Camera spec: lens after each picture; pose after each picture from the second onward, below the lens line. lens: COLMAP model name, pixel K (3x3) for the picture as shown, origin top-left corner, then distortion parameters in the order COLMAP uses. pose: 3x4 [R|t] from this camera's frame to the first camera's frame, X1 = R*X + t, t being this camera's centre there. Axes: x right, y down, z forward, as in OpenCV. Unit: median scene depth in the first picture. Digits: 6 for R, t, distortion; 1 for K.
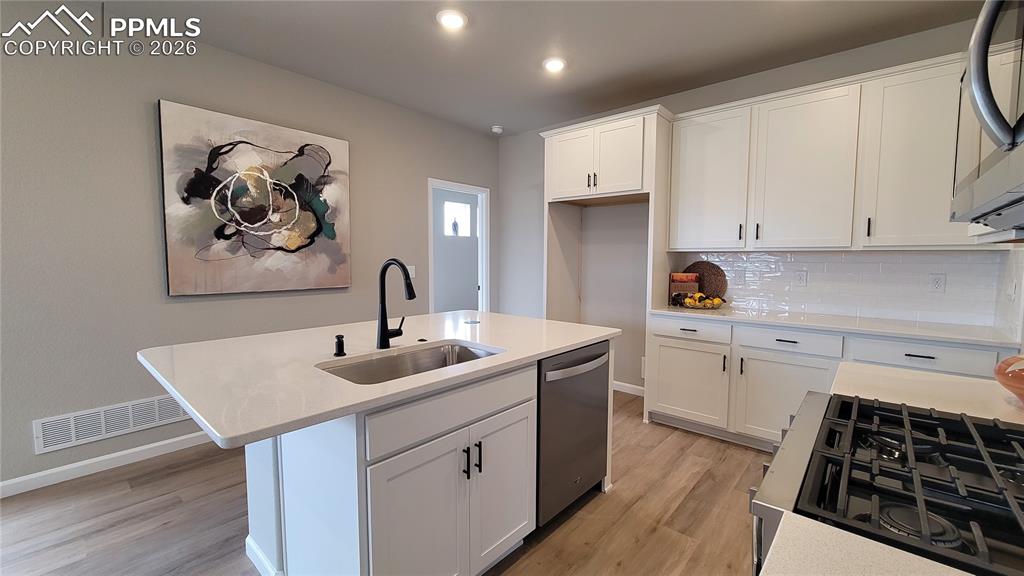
lens RADIAL K [[415.7, 0, 515.2], [0, 415.7, 288.6], [0, 0, 1]] dist [-0.001591, -0.000166]
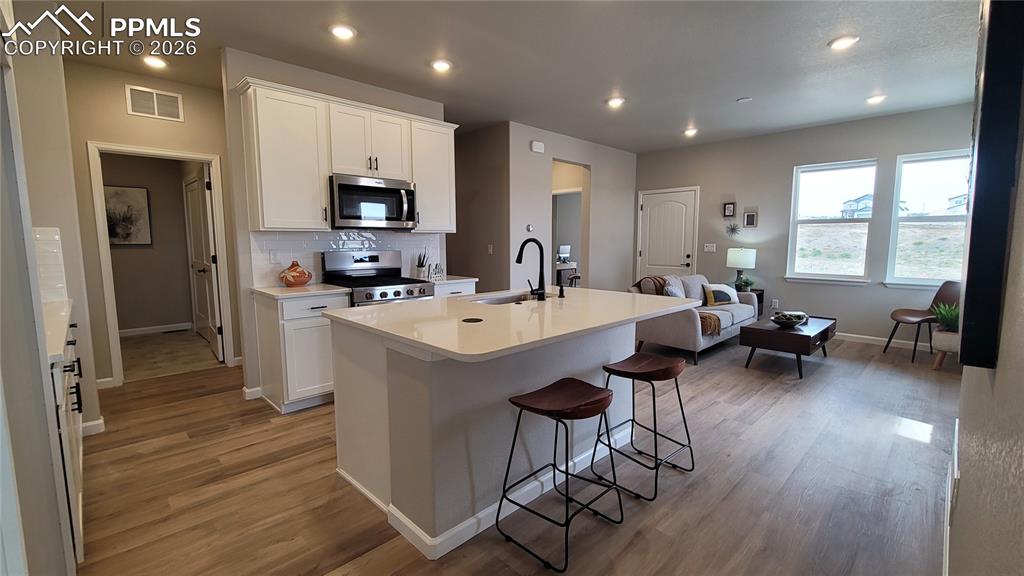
lens RADIAL K [[437.2, 0, 515.4], [0, 437.2, 288.3], [0, 0, 1]] dist [-0.000891, -0.000359]
pose [[-0.997242, -0.011349, 0.073342, -0.198782], [0.002385, 0.982828, 0.184511, -0.104263], [-0.074177, 0.184177, -0.980090, 1.462300]]
